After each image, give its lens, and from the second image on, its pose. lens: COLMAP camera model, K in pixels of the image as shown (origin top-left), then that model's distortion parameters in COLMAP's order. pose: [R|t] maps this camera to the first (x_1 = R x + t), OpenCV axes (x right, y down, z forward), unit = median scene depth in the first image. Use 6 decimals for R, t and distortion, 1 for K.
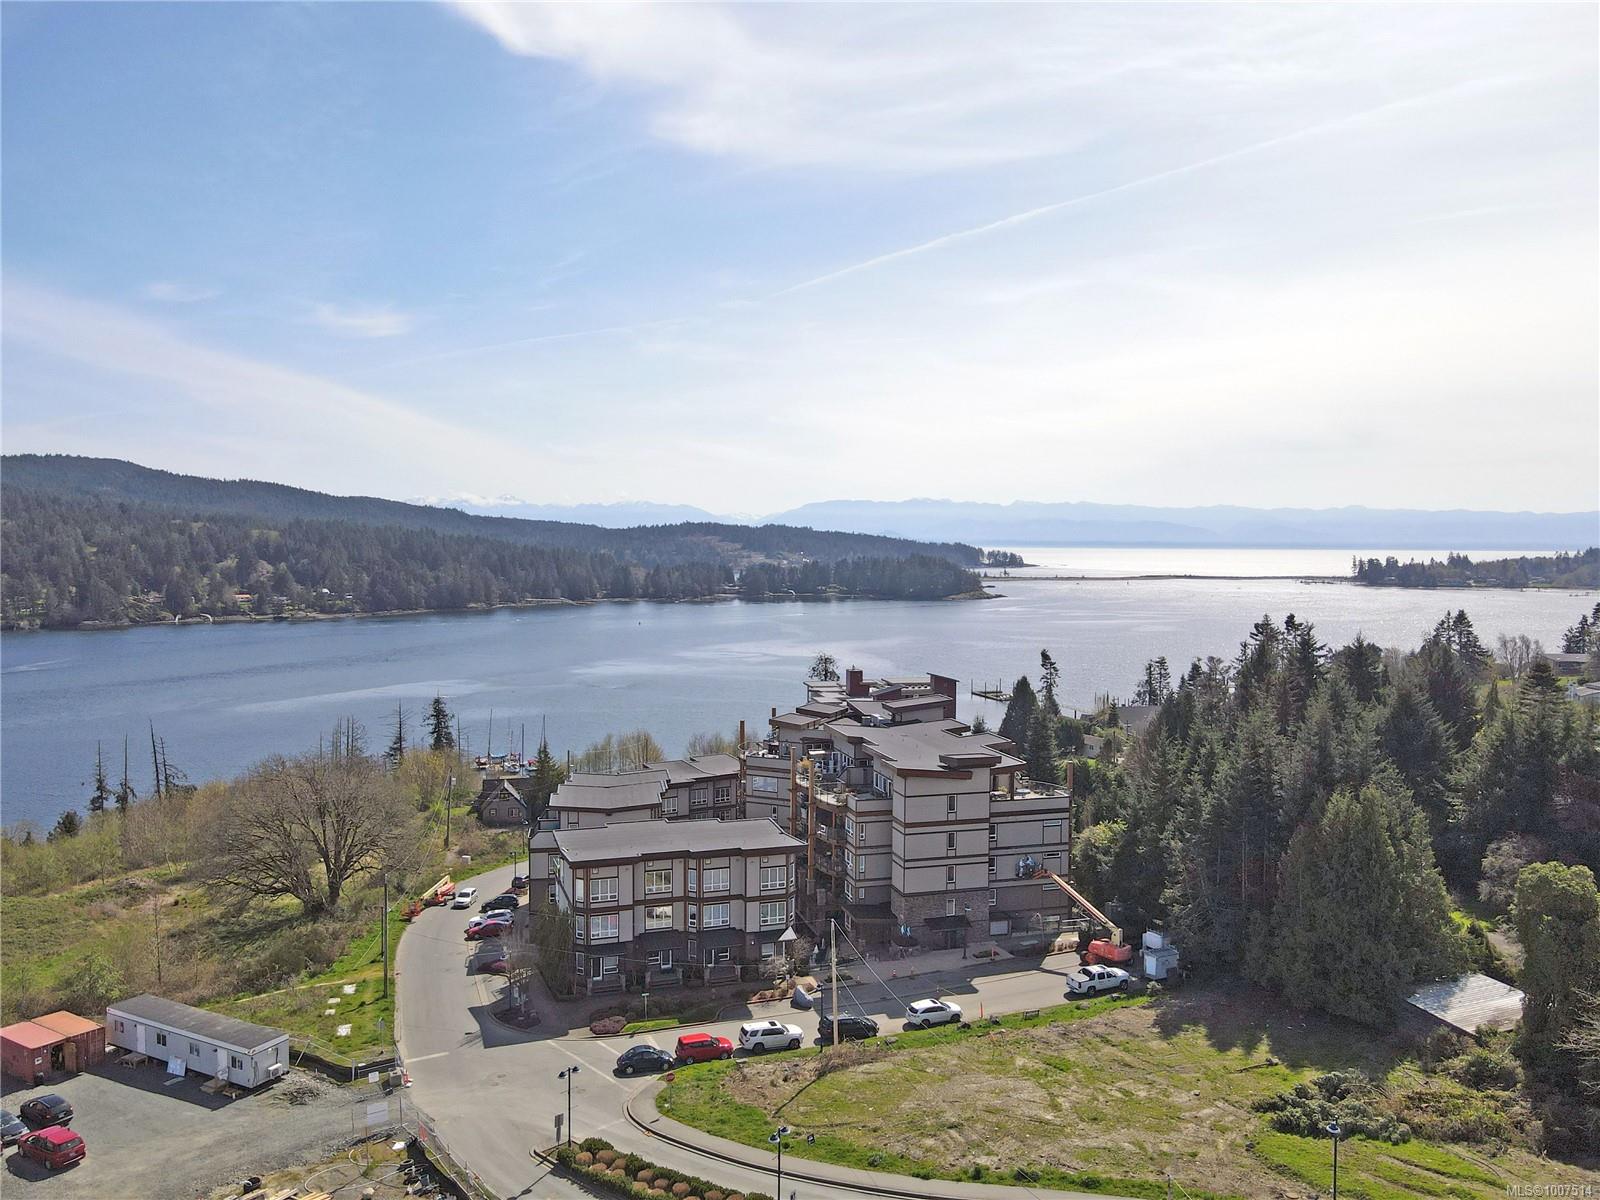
lens RADIAL K [[1178.1, 0, 804.5], [0, 1178.1, 597.6], [0, 0, 1]] dist [-0.003461, 0.029600]
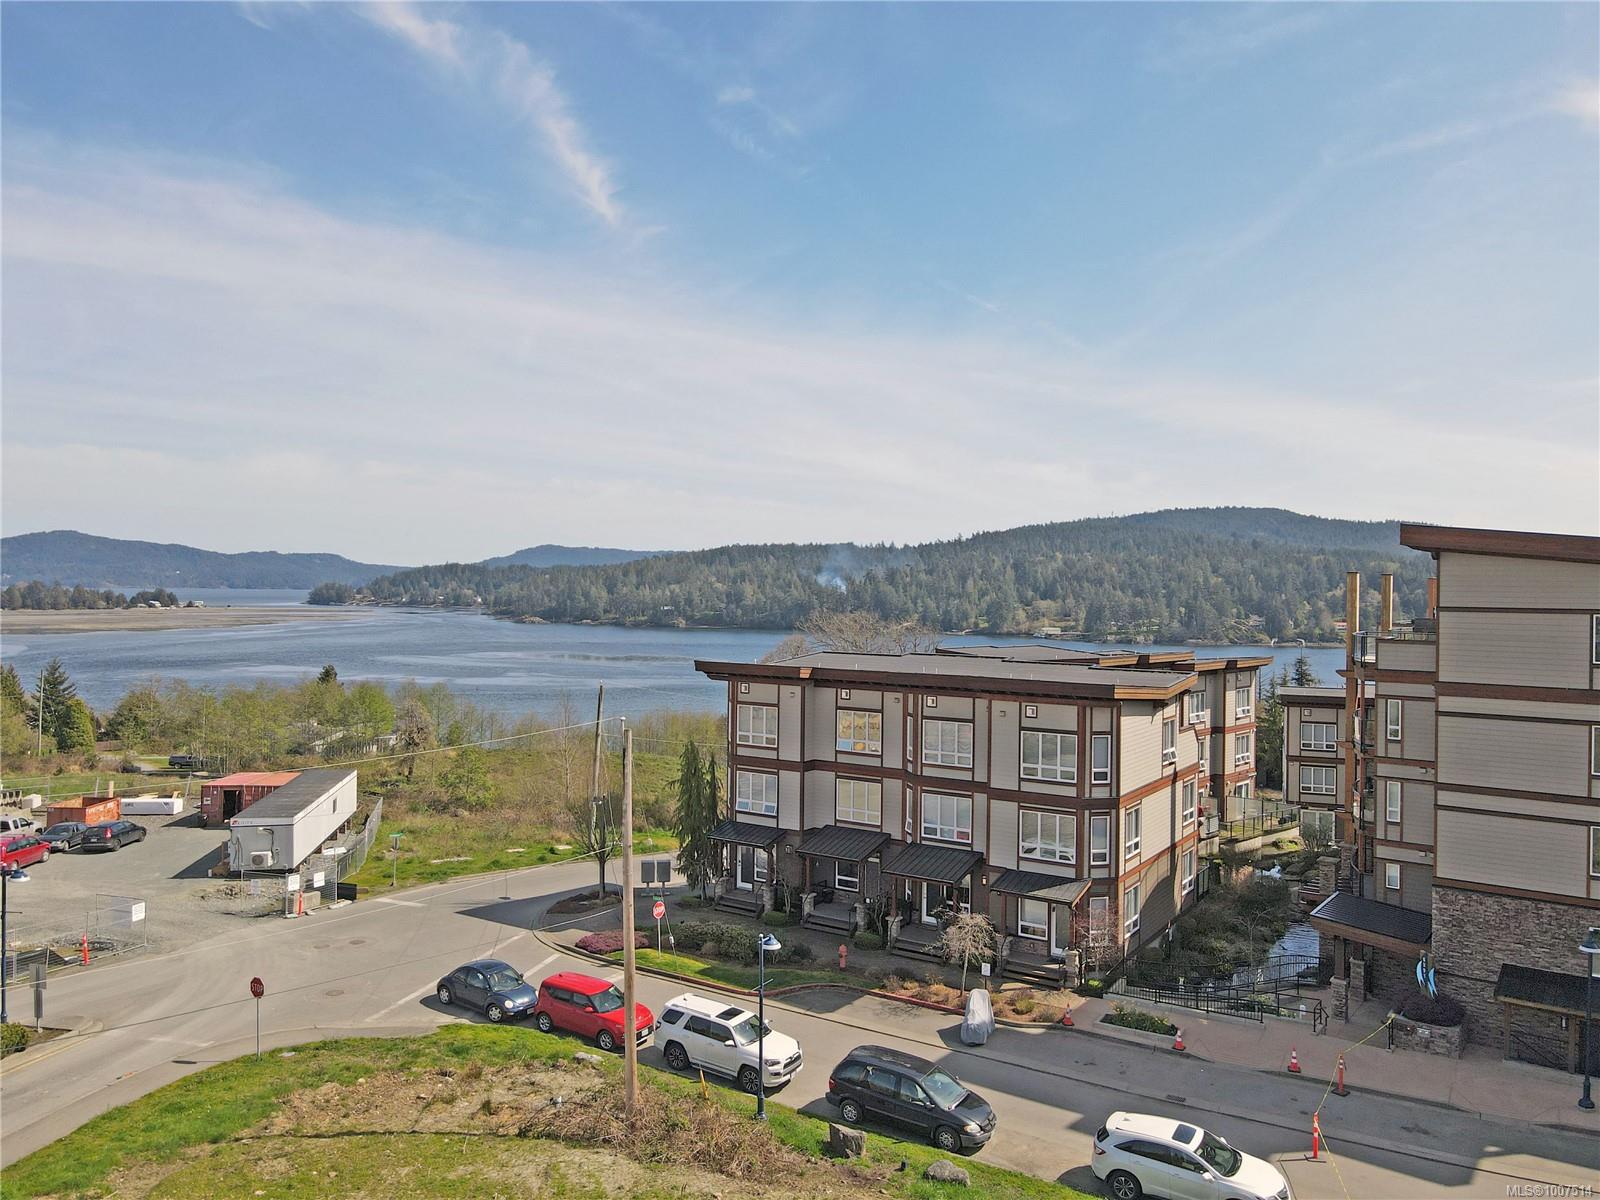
lens RADIAL K [[1178.1, 0, 800.6], [0, 1178.1, 590.6], [0, 0, 1]] dist [-0.003461, 0.029600]
pose [[0.602040, 0.004235, -0.798455, 0.248427], [-0.044680, 0.998598, -0.028393, 0.175920], [0.797215, 0.052769, 0.601385, 0.598927]]
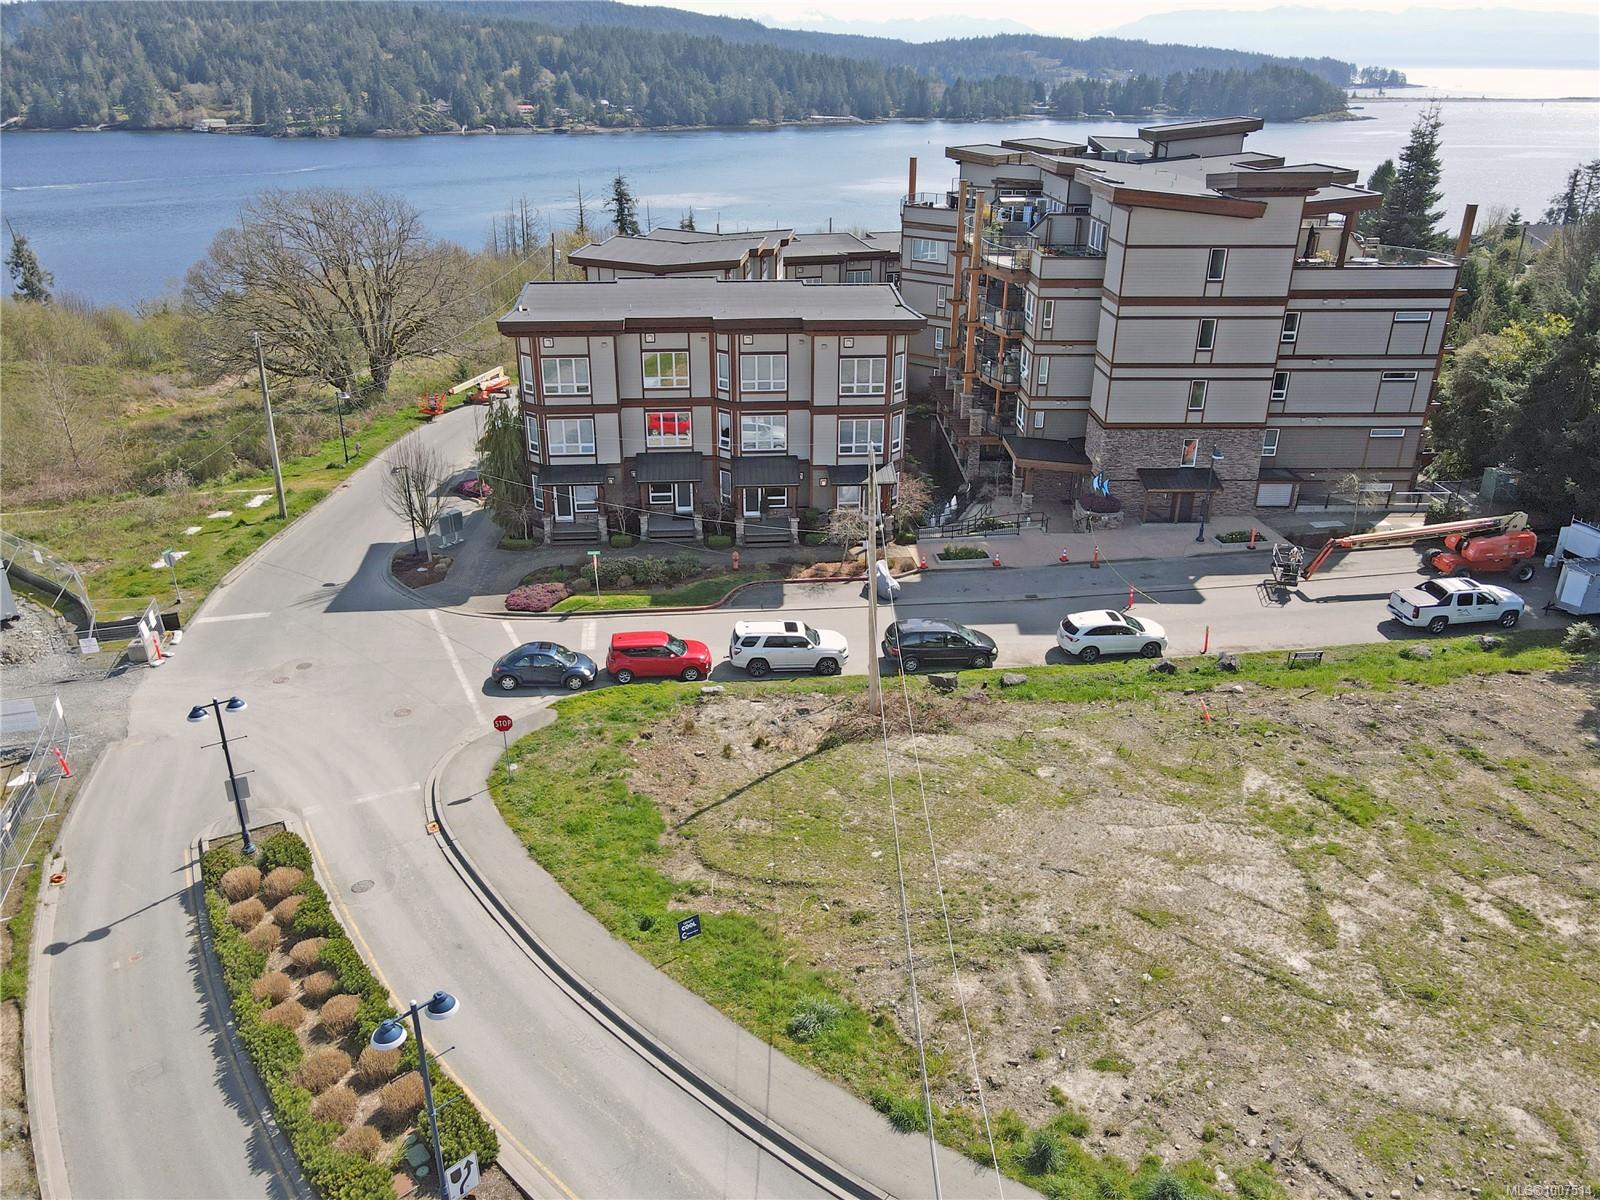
lens RADIAL K [[1178.1, 0, 803.0], [0, 1178.1, 588.6], [0, 0, 1]] dist [-0.003461, 0.029600]
pose [[0.967734, 0.101704, -0.230538, 0.079406], [-0.011207, 0.931391, 0.363848, 0.116203], [0.251726, -0.349524, 0.902478, 0.407196]]
